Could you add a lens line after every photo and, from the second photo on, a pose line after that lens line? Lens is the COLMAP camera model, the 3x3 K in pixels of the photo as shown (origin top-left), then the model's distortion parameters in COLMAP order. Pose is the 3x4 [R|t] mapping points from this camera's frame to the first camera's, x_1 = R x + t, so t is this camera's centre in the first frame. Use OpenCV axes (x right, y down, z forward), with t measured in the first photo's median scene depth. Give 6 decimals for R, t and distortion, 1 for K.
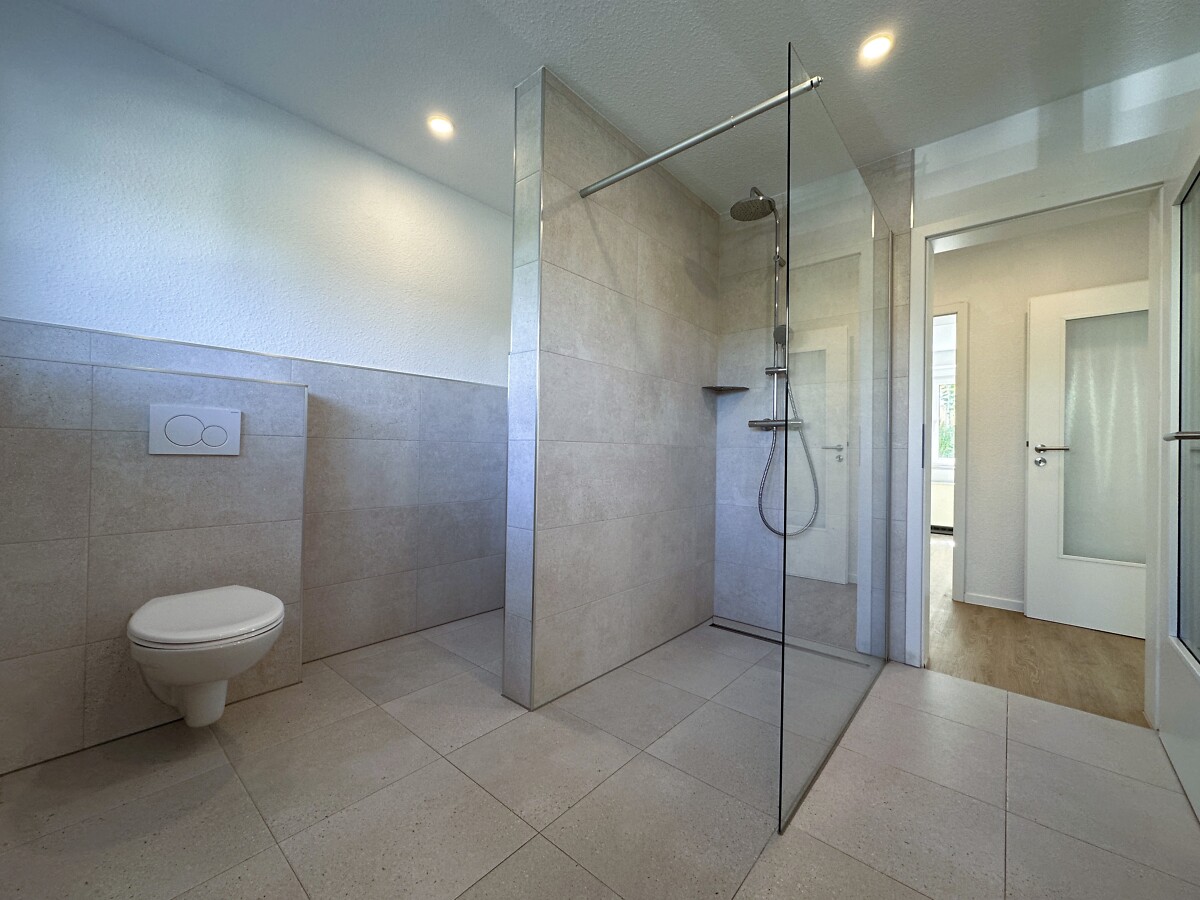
lens RADIAL K [[476.0, 0, 598.7], [0, 476.0, 447.3], [0, 0, 1]] dist [-0.002213, 0.000113]
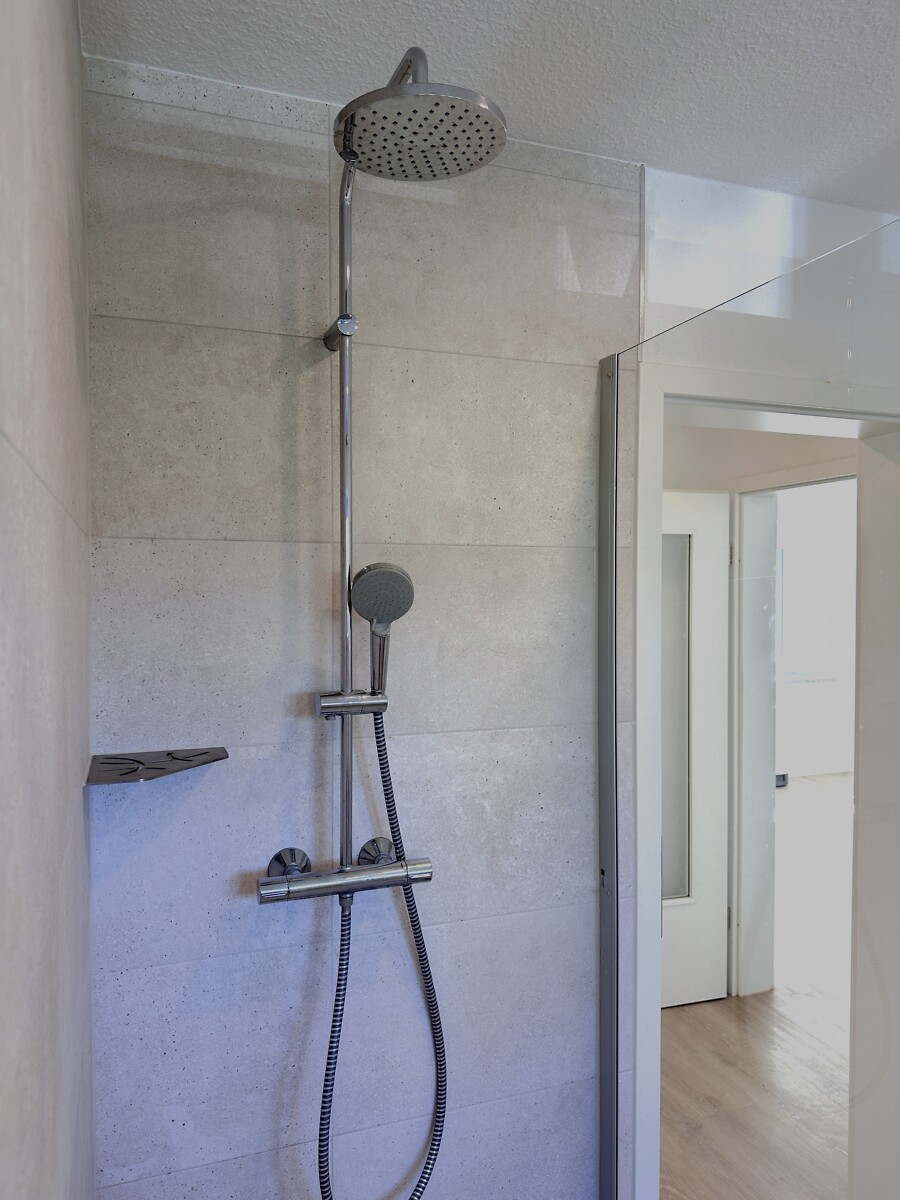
lens RADIAL K [[836.1, 0, 447.6], [0, 836.1, 603.5], [0, 0, 1]] dist [0.100467, -0.146359]
pose [[0.487278, -0.030518, 0.872714, -0.061810], [0.000653, 0.999402, 0.034584, -0.257005], [-0.873247, -0.016282, 0.487006, 0.726774]]
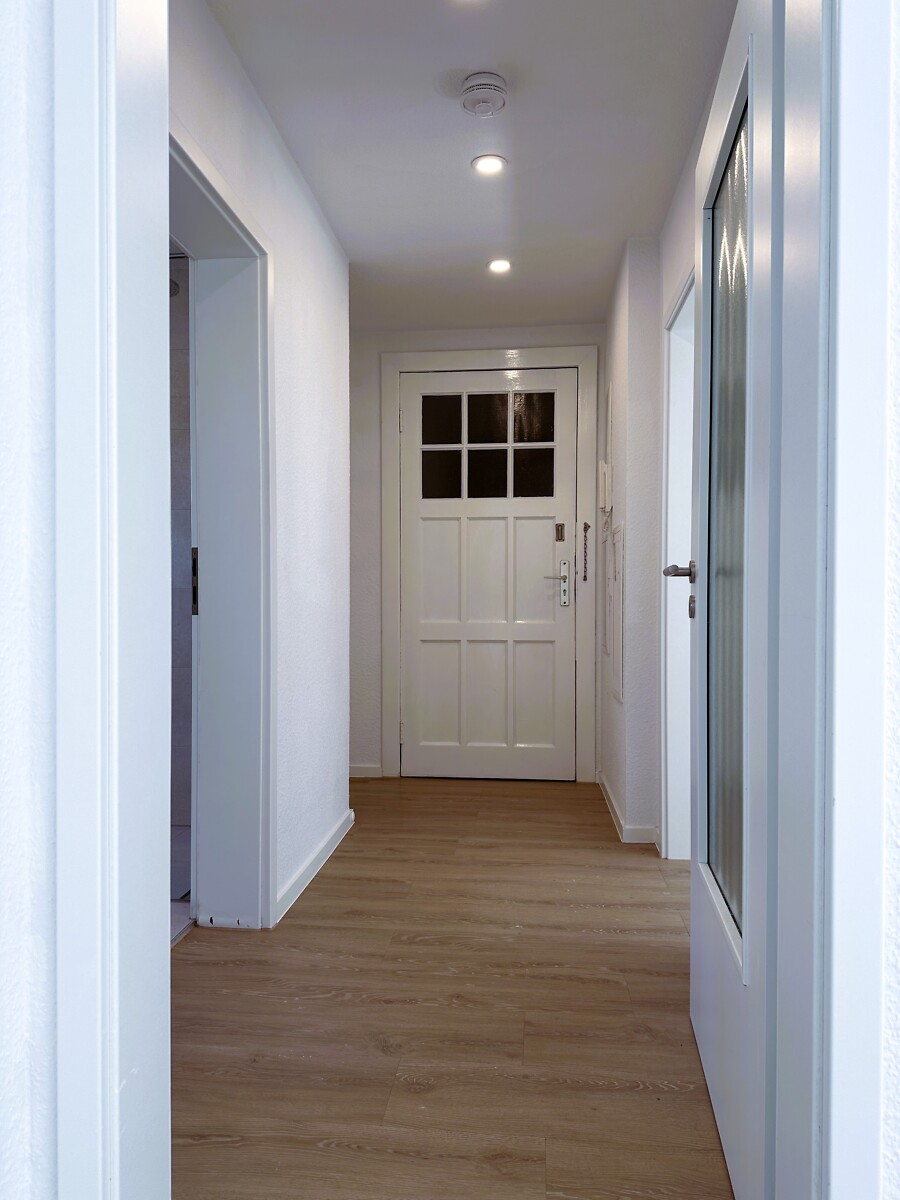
lens RADIAL K [[853.4, 0, 450.0], [0, 853.4, 600.0], [0, 0, 1]] dist [0.006245, -0.051346]
pose [[0.575783, 0.000453, -0.817603, 1.663786], [0.013794, 0.999852, 0.010268, 0.018348], [0.817486, -0.017190, 0.575691, 0.563329]]
